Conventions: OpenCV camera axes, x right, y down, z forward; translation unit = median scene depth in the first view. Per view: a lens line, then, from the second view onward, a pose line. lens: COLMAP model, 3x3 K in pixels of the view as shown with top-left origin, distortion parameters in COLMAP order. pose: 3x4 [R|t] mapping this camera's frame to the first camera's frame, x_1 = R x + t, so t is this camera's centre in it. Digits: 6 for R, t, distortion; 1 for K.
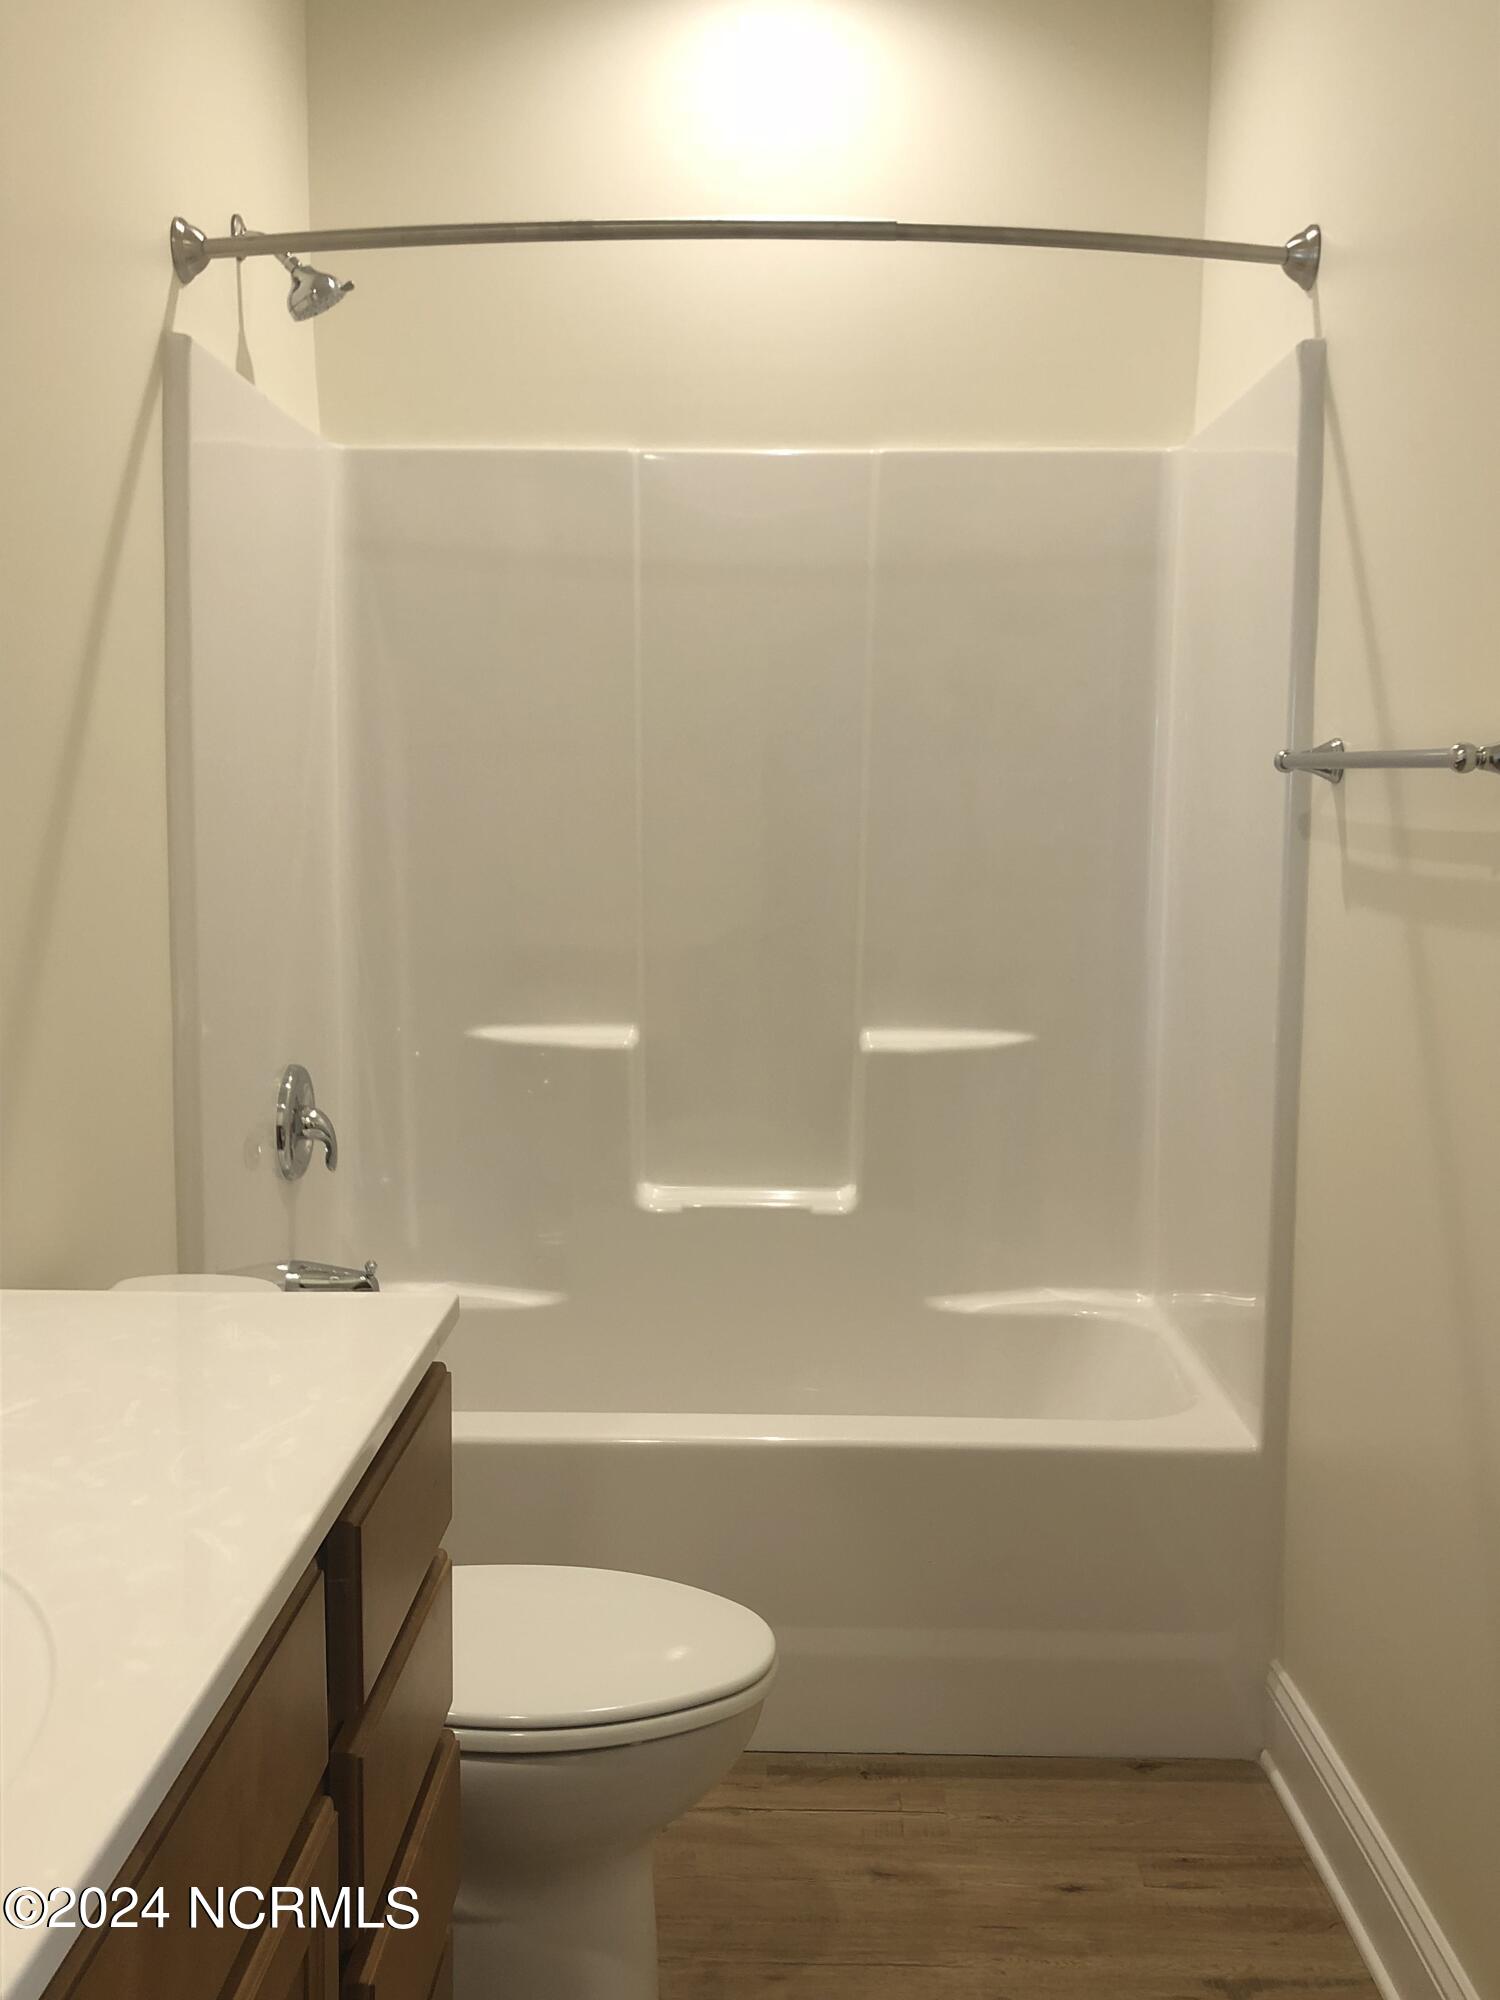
lens RADIAL K [[1878.1, 0, 760.9], [0, 1878.1, 992.3], [0, 0, 1]] dist [0.010040, 0.000000]
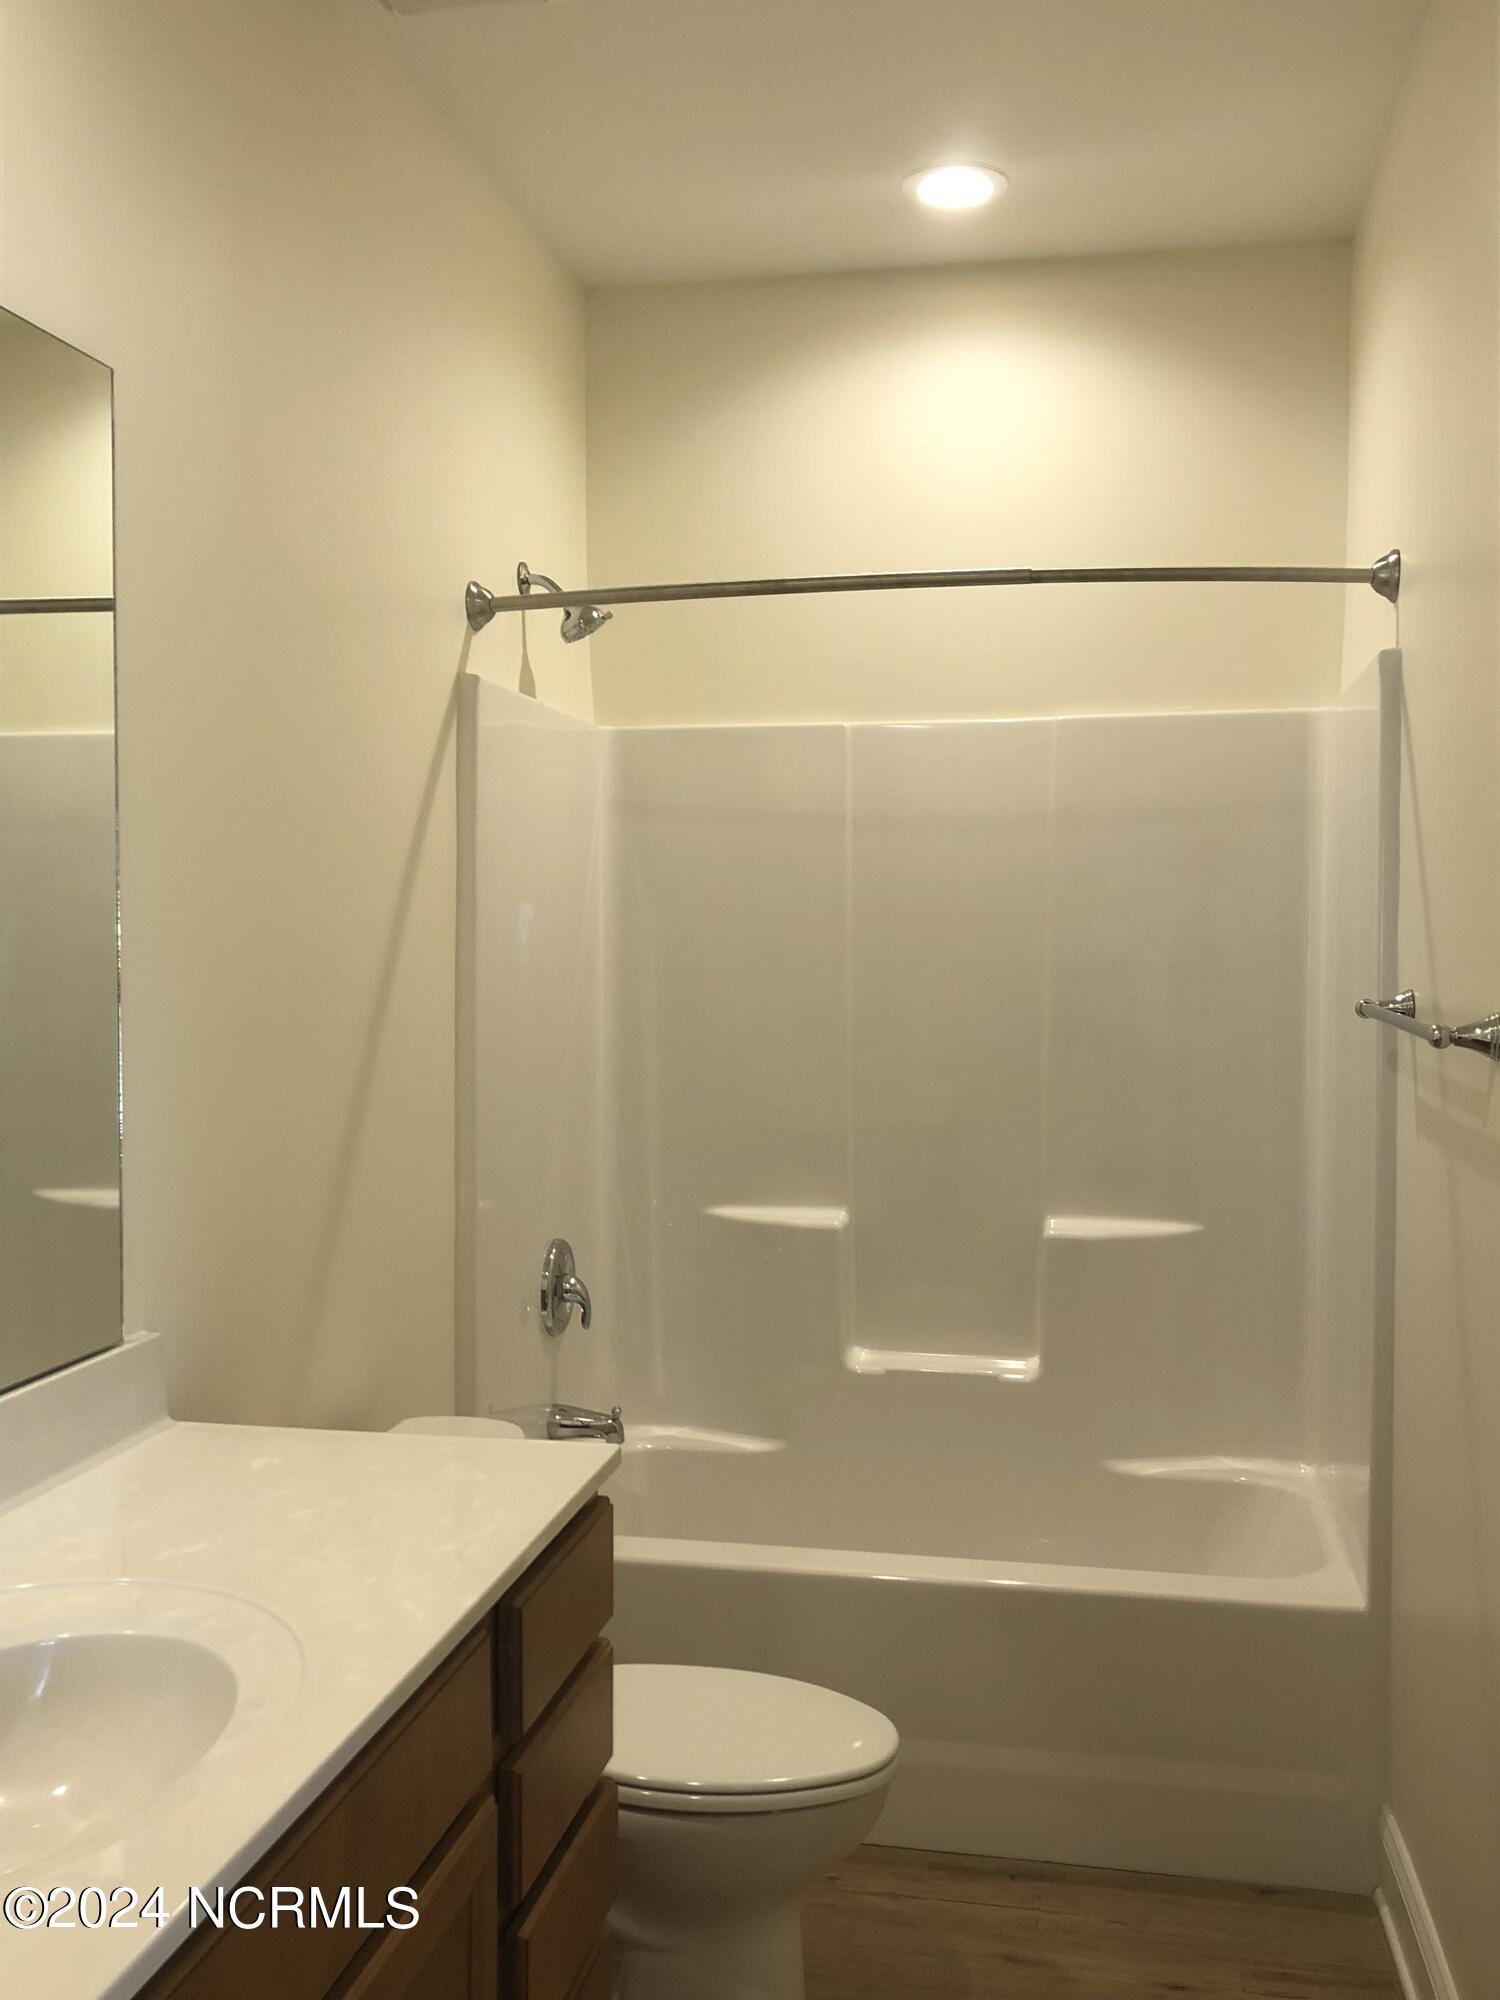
lens RADIAL K [[1878.1, 0, 739.8], [0, 1878.1, 999.3], [0, 0, 1]] dist [0.010040, 0.000000]
pose [[0.982430, 0.000183, -0.186633, 0.106219], [-0.012762, 0.997725, -0.066202, -0.042878], [0.186196, 0.067421, 0.980197, -0.199864]]
